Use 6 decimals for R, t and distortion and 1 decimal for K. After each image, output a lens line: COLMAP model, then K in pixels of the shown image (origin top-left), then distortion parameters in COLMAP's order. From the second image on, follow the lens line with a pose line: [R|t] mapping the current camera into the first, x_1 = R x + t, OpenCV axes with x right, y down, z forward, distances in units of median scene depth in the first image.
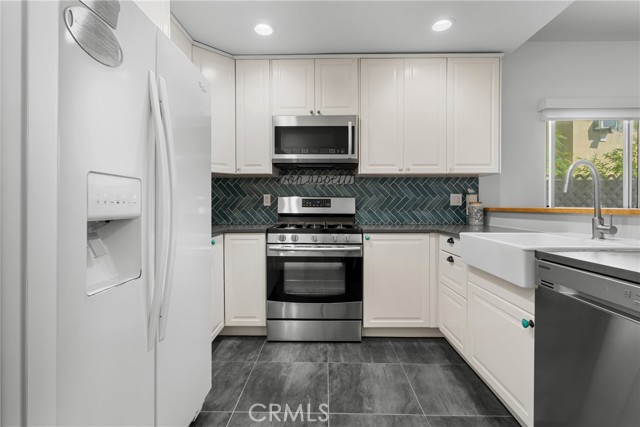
lens RADIAL K [[295.2, 0, 324.6], [0, 295.2, 204.9], [0, 0, 1]] dist [0.005923, -0.000572]
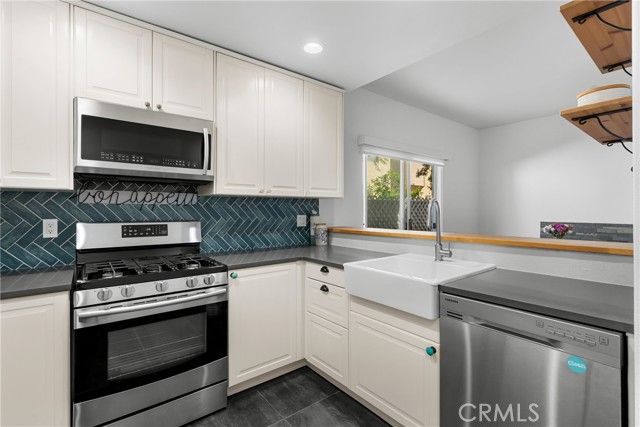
lens RADIAL K [[293.6, 0, 318.9], [0, 293.6, 209.1], [0, 0, 1]] dist [-0.004030, 0.000424]
pose [[0.781829, 0.001002, 0.623492, -0.160913], [0.002628, 0.999985, -0.004902, -0.061579], [-0.623487, 0.005471, 0.781815, 0.204253]]
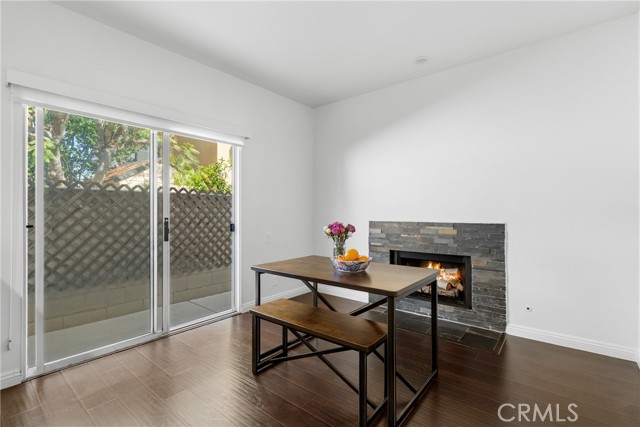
lens RADIAL K [[293.6, 0, 306.1], [0, 293.6, 210.9], [0, 0, 1]] dist [-0.004030, 0.000424]
pose [[0.630125, -0.004557, 0.776480, 0.732480], [0.006501, 0.999979, 0.000593, -0.040127], [-0.776467, 0.004674, 0.630141, 0.083930]]
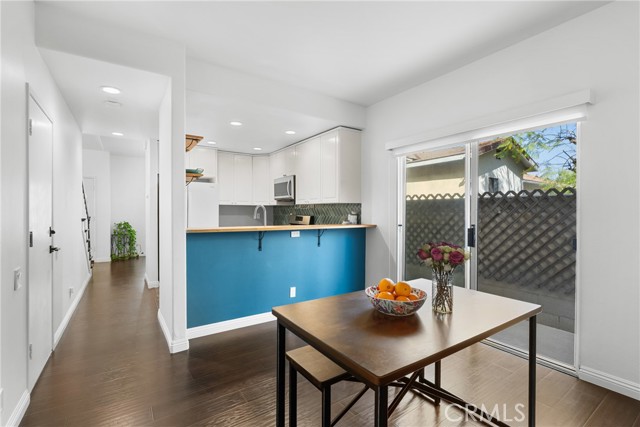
lens RADIAL K [[293.6, 0, 319.0], [0, 293.6, 213.6], [0, 0, 1]] dist [-0.004030, 0.000424]
pose [[0.572739, 0.000967, -0.819737, 1.837378], [-0.018013, 0.999773, -0.011407, -0.024569], [0.819540, 0.021299, 0.572626, 0.017005]]
